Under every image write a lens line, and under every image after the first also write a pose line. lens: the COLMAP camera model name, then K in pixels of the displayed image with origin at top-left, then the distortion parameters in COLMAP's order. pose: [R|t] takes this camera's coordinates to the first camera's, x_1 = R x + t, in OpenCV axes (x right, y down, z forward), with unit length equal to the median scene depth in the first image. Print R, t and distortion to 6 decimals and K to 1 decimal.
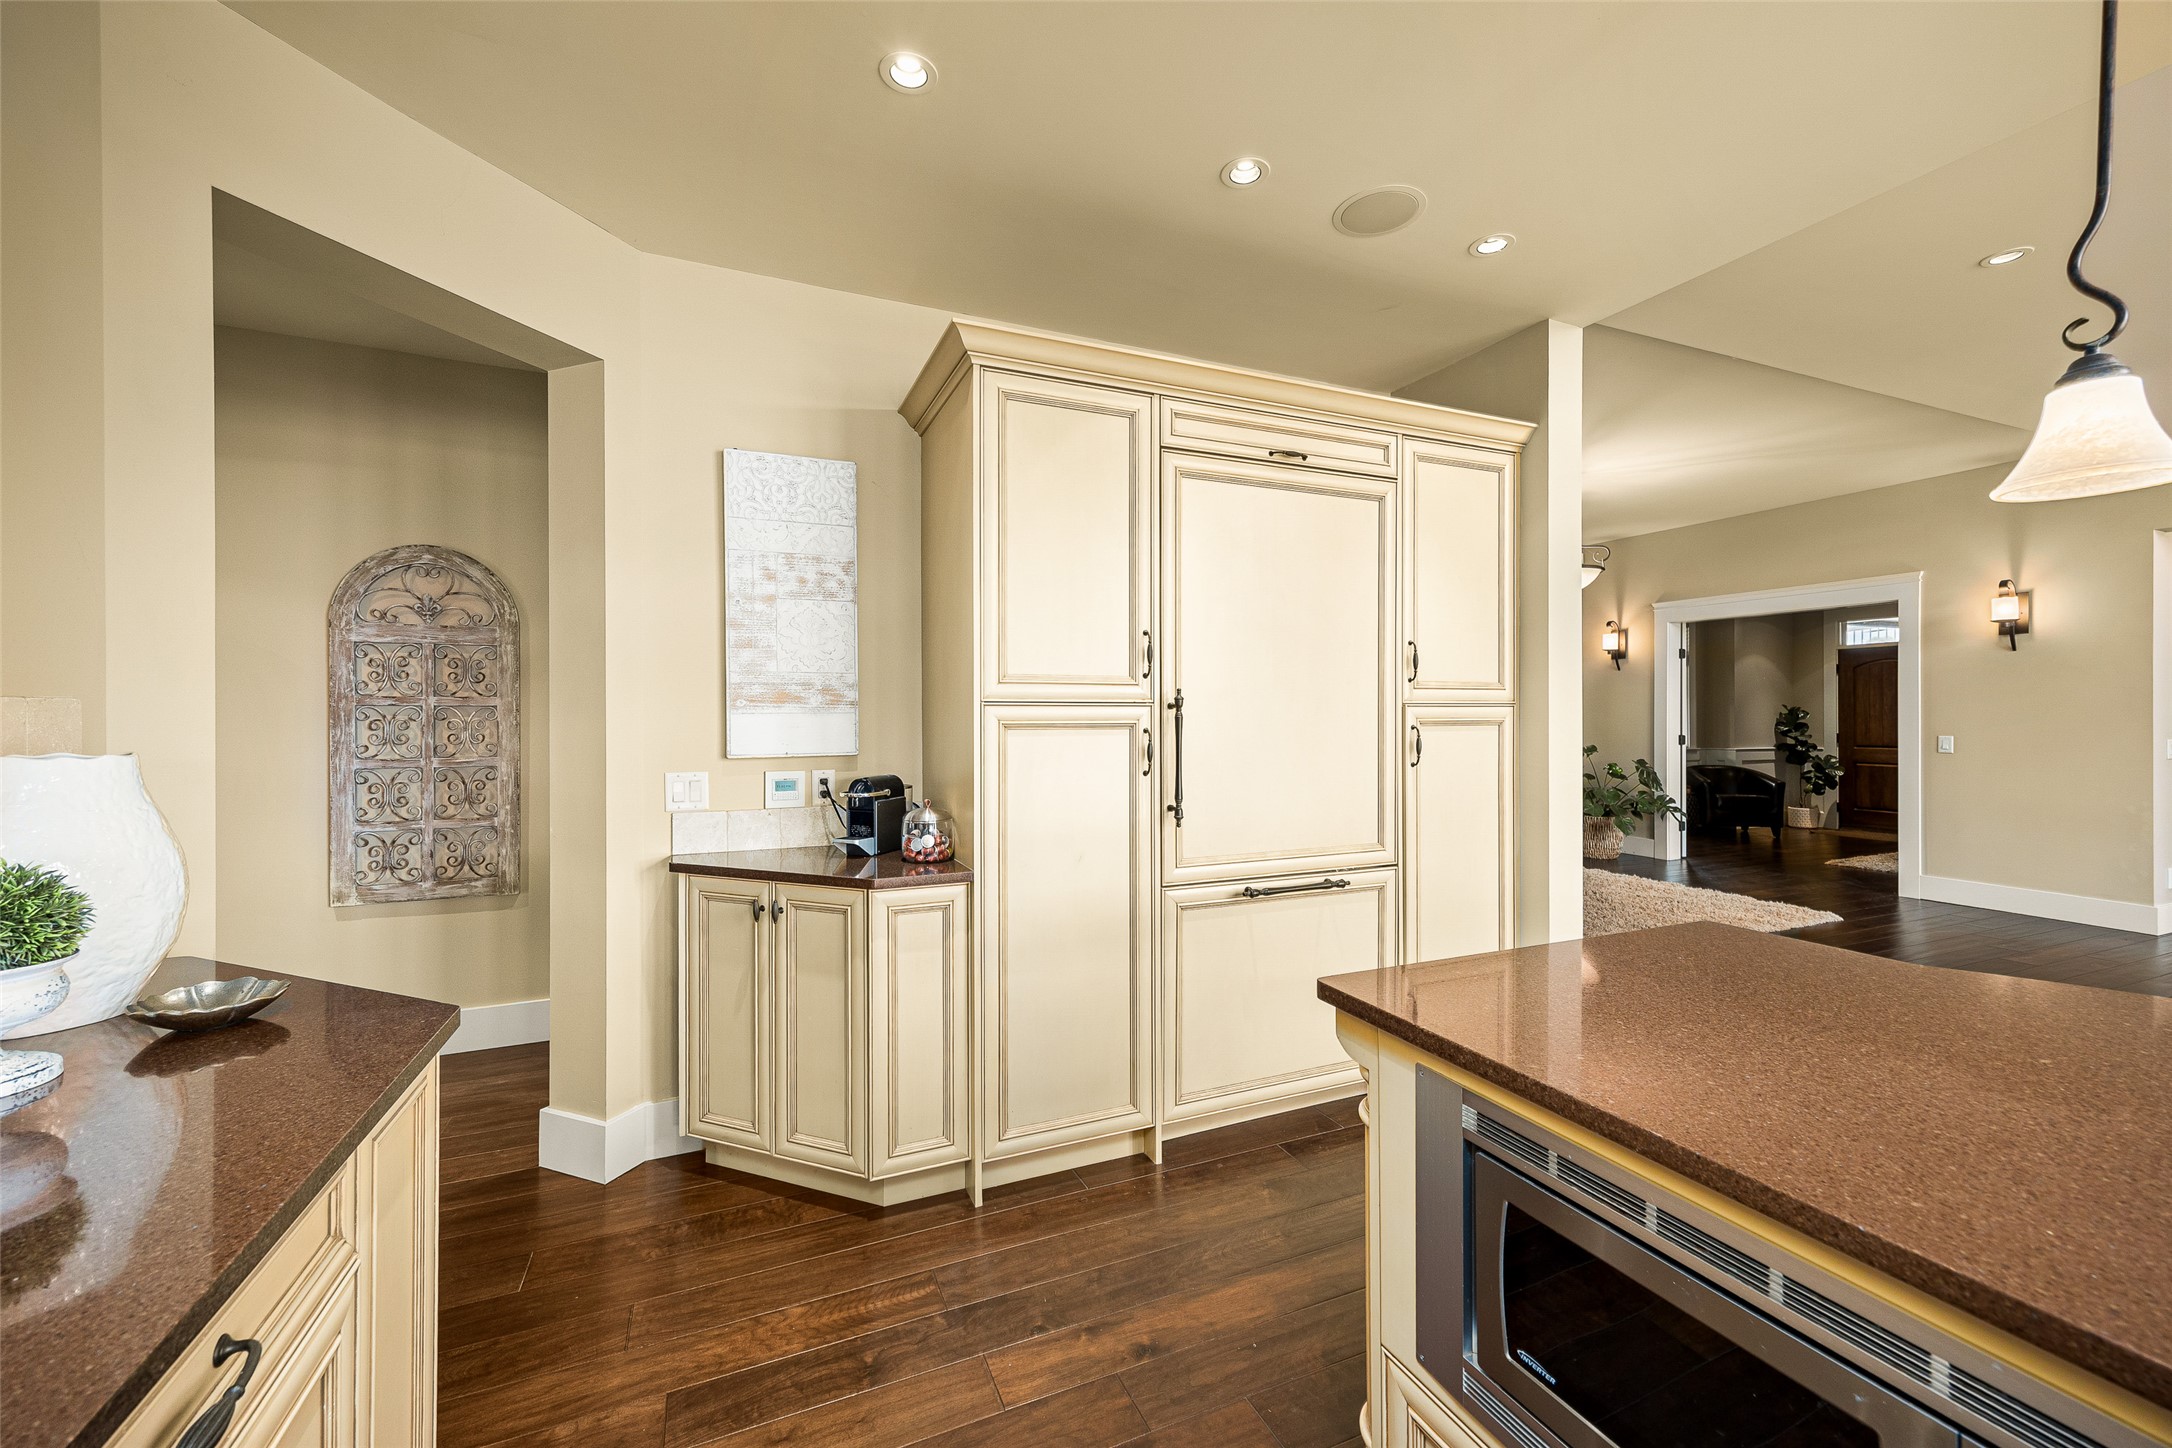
lens RADIAL K [[863.7, 0, 1086.0], [0, 863.7, 724.0], [0, 0, 1]] dist [0.013573, -0.000118]
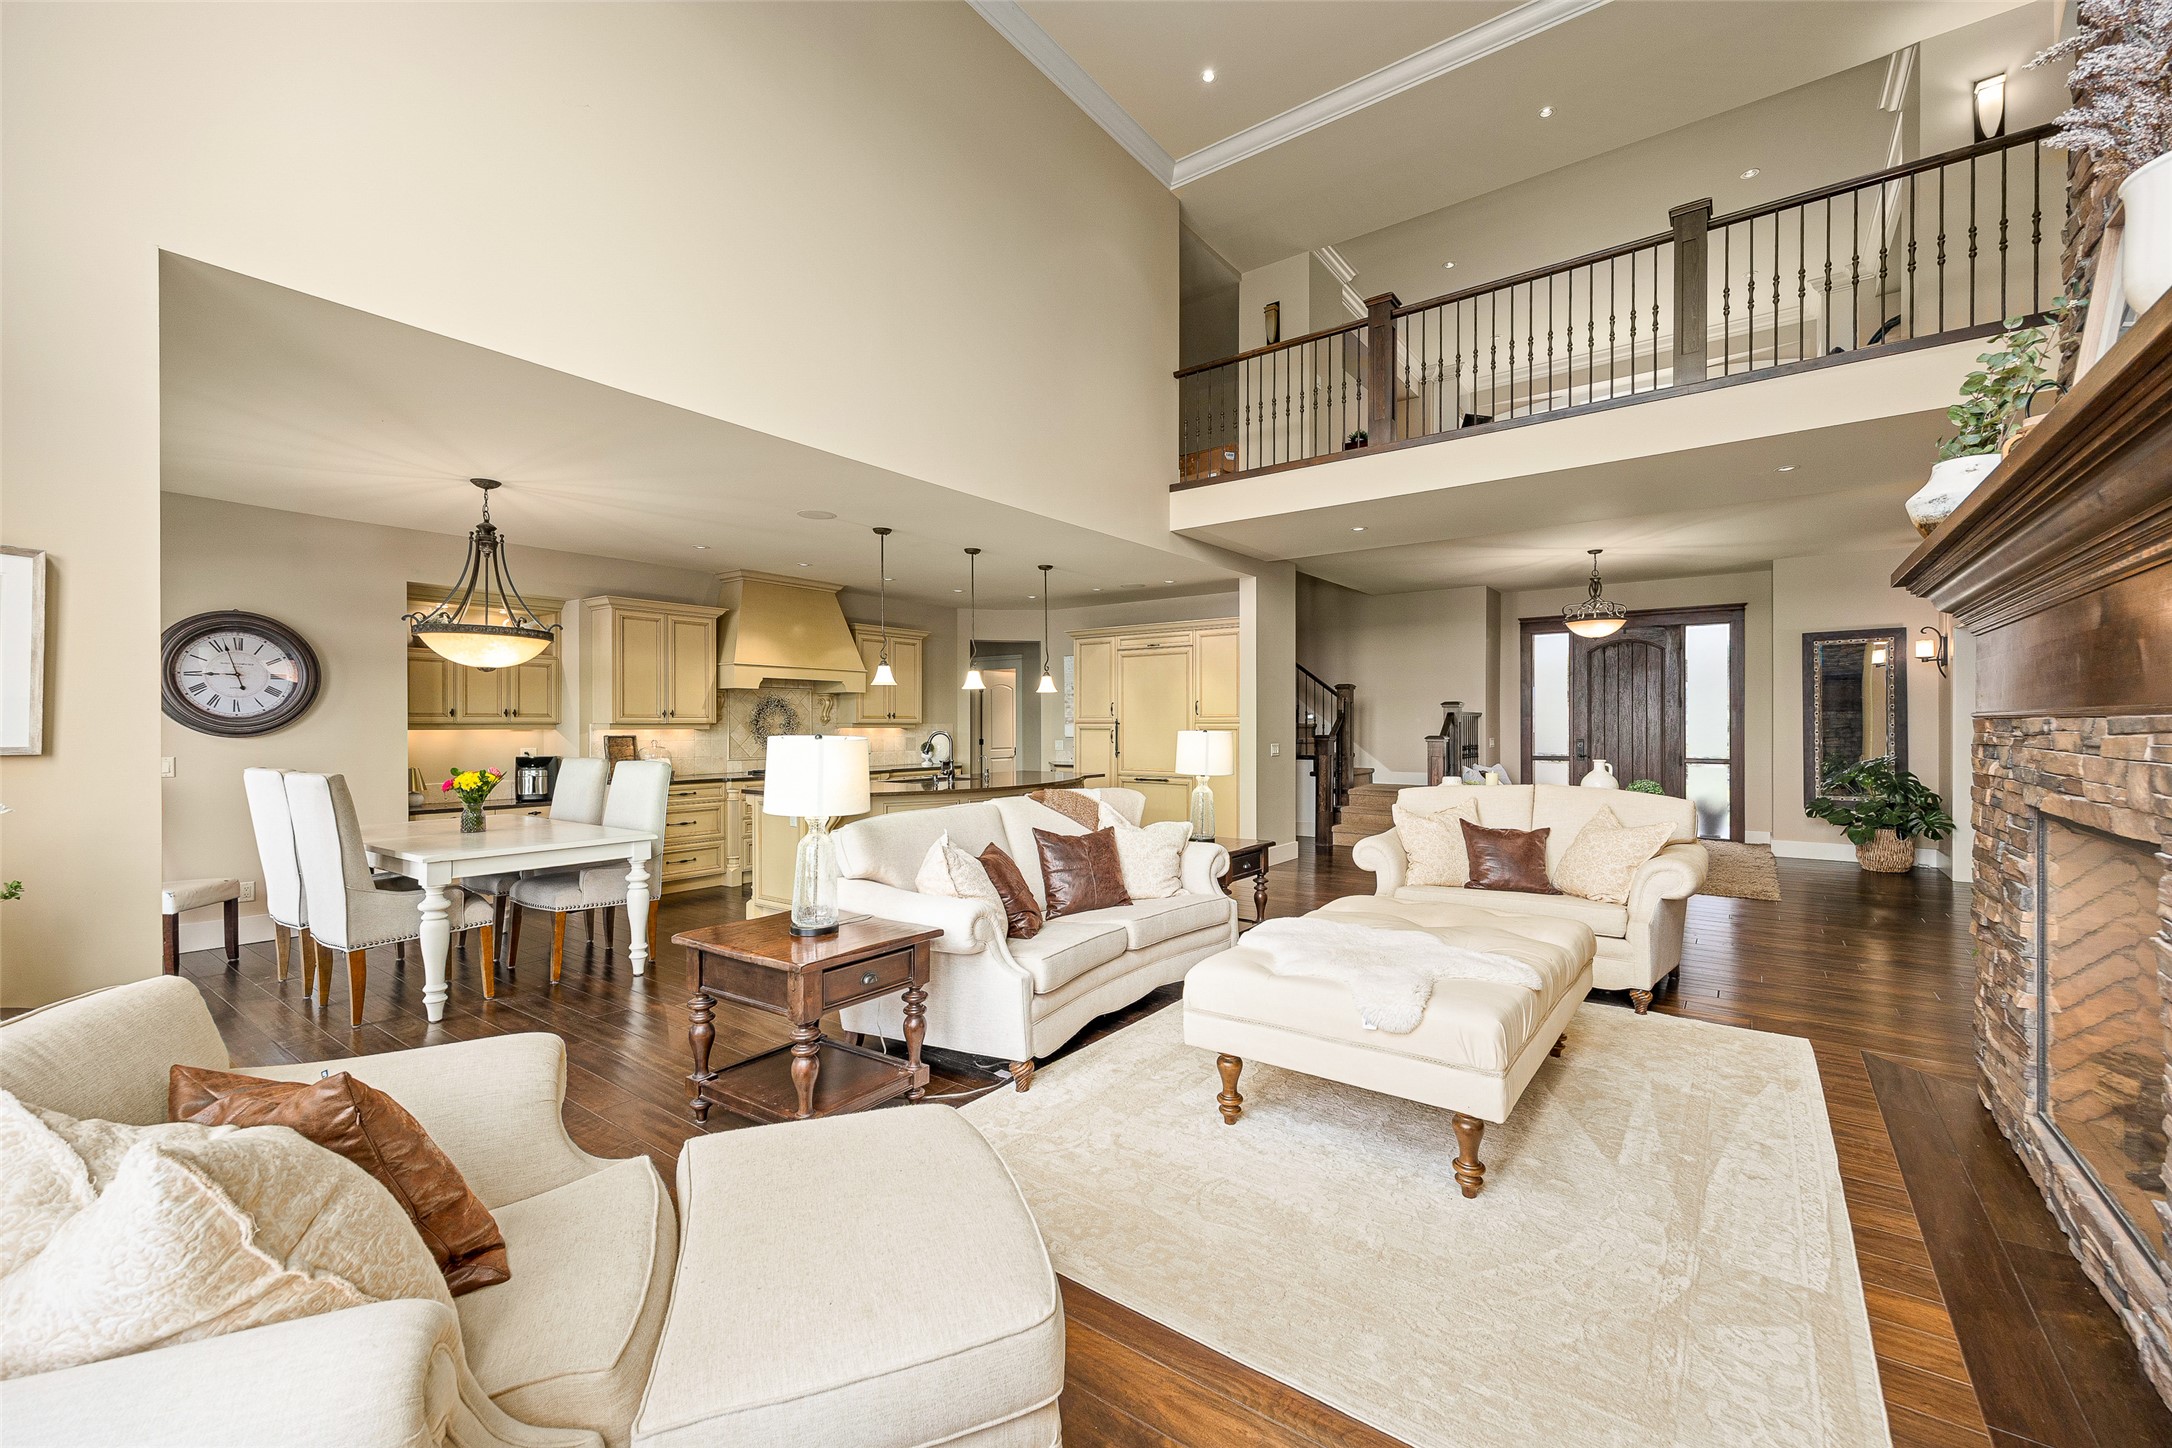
lens RADIAL K [[863.7, 0, 1086.0], [0, 863.7, 724.0], [0, 0, 1]] dist [0.013573, -0.000118]
pose [[0.493953, -0.000397, -0.869489, 2.888524], [-0.009885, 0.999933, -0.006072, 0.003305], [0.869433, 0.011595, 0.493916, -0.784610]]
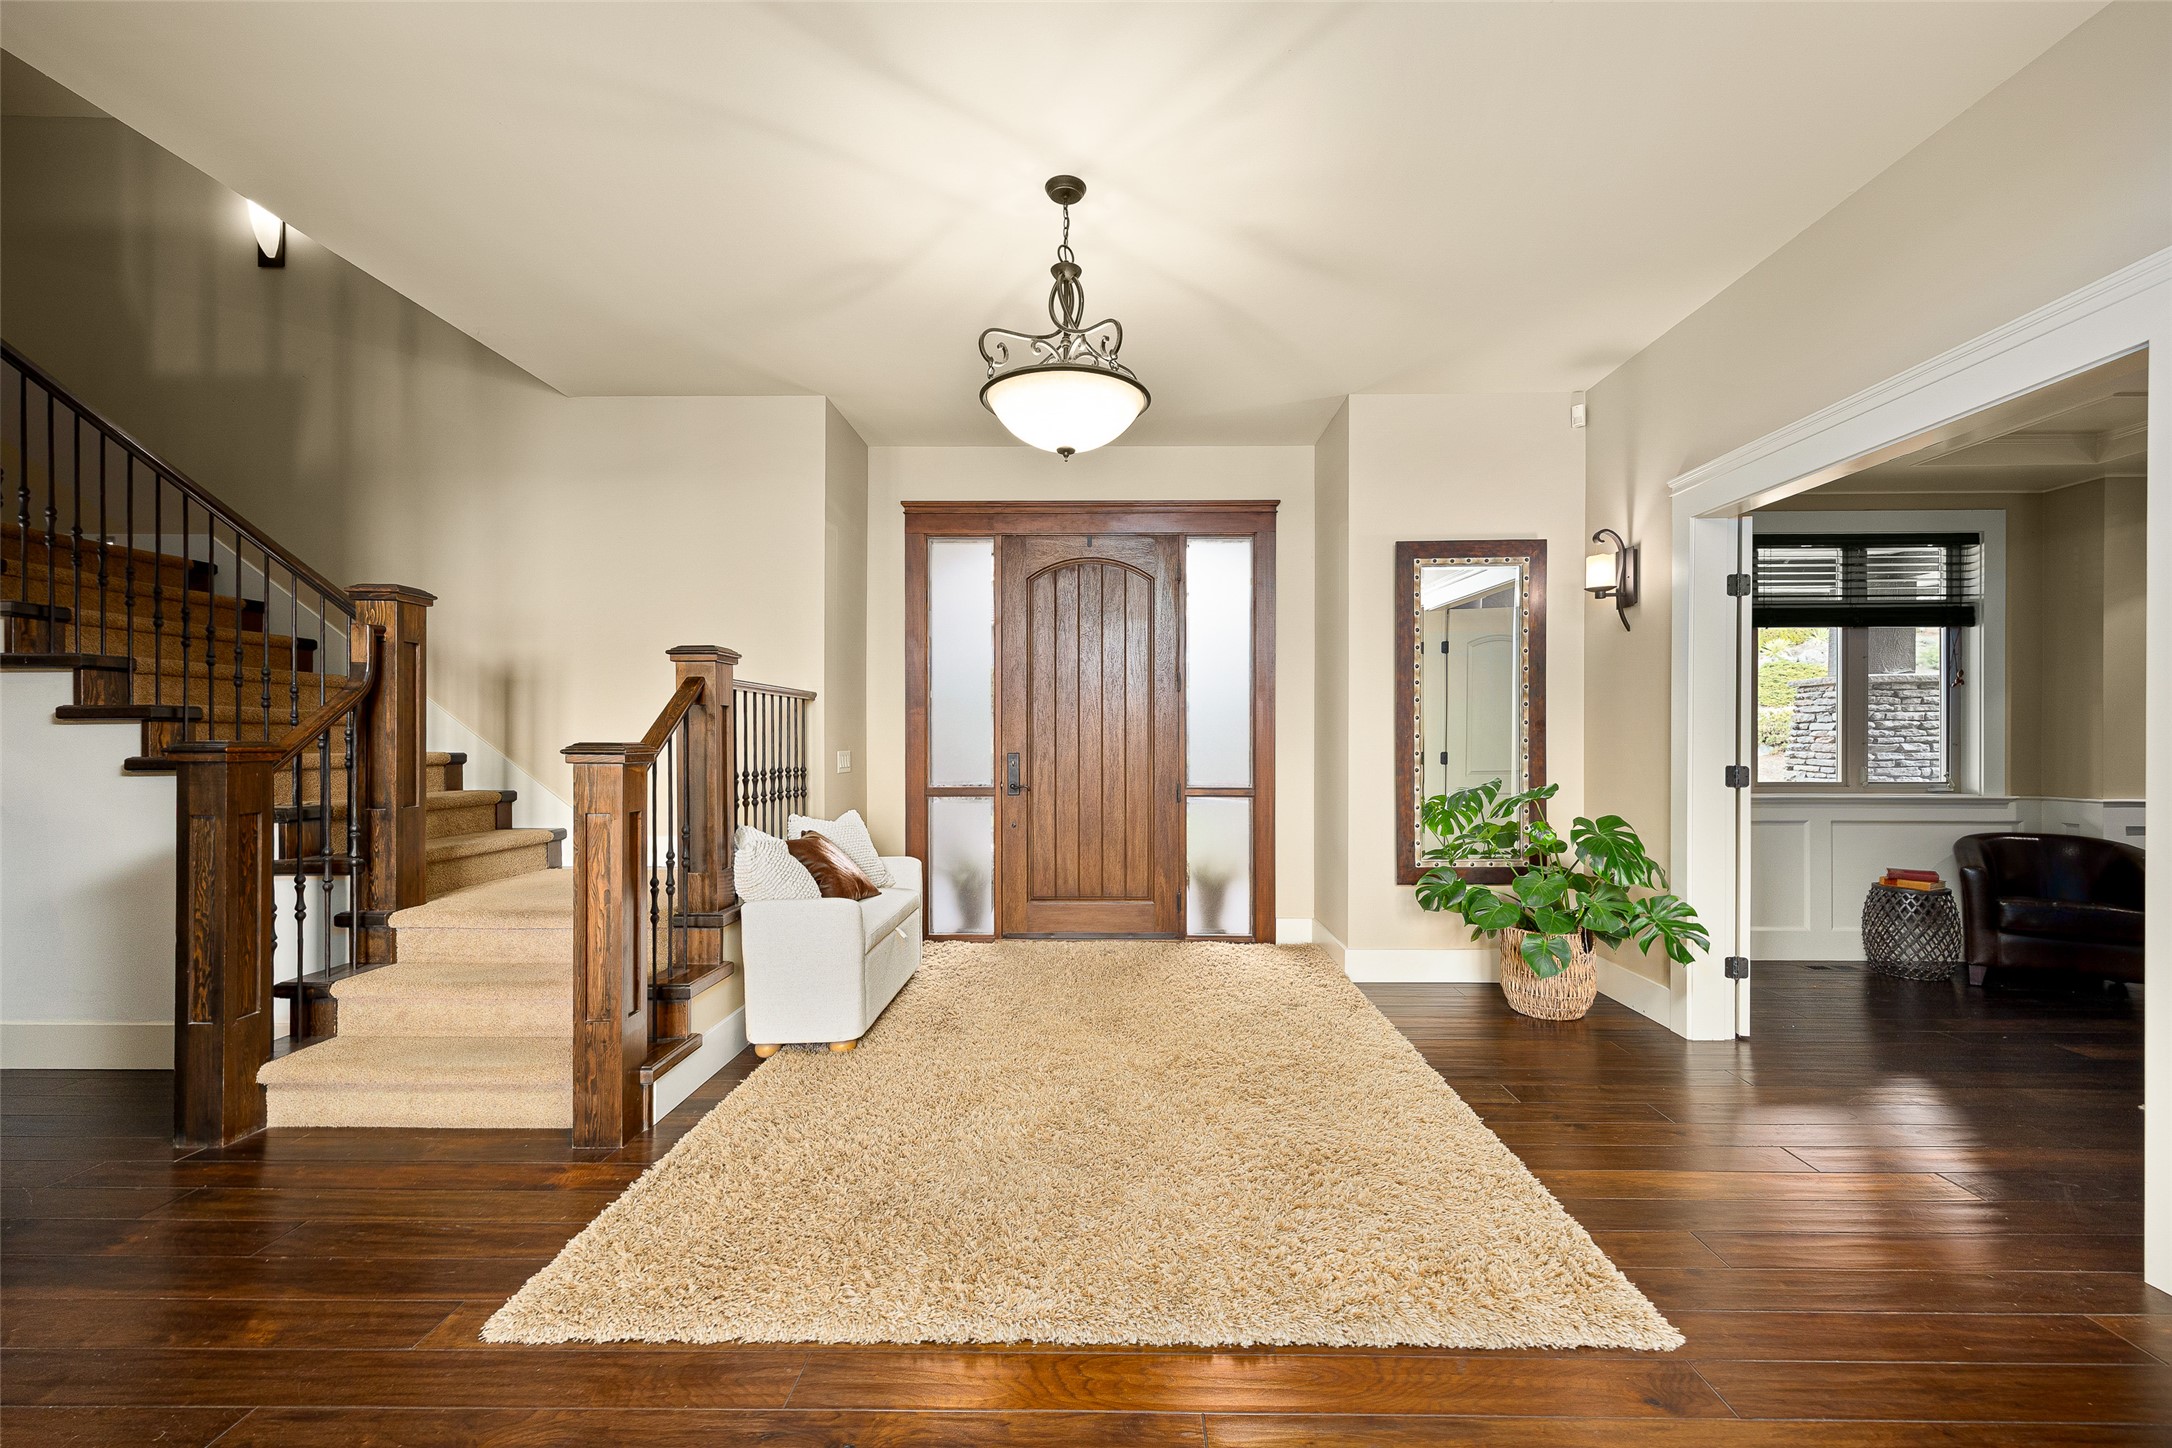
lens RADIAL K [[863.7, 0, 1086.0], [0, 863.7, 724.0], [0, 0, 1]] dist [0.013573, -0.000118]
pose [[0.914688, -0.009323, -0.404053, 1.580046], [-0.006159, 0.999296, -0.037000, 0.030643], [0.404114, 0.036332, 0.913987, 1.278990]]
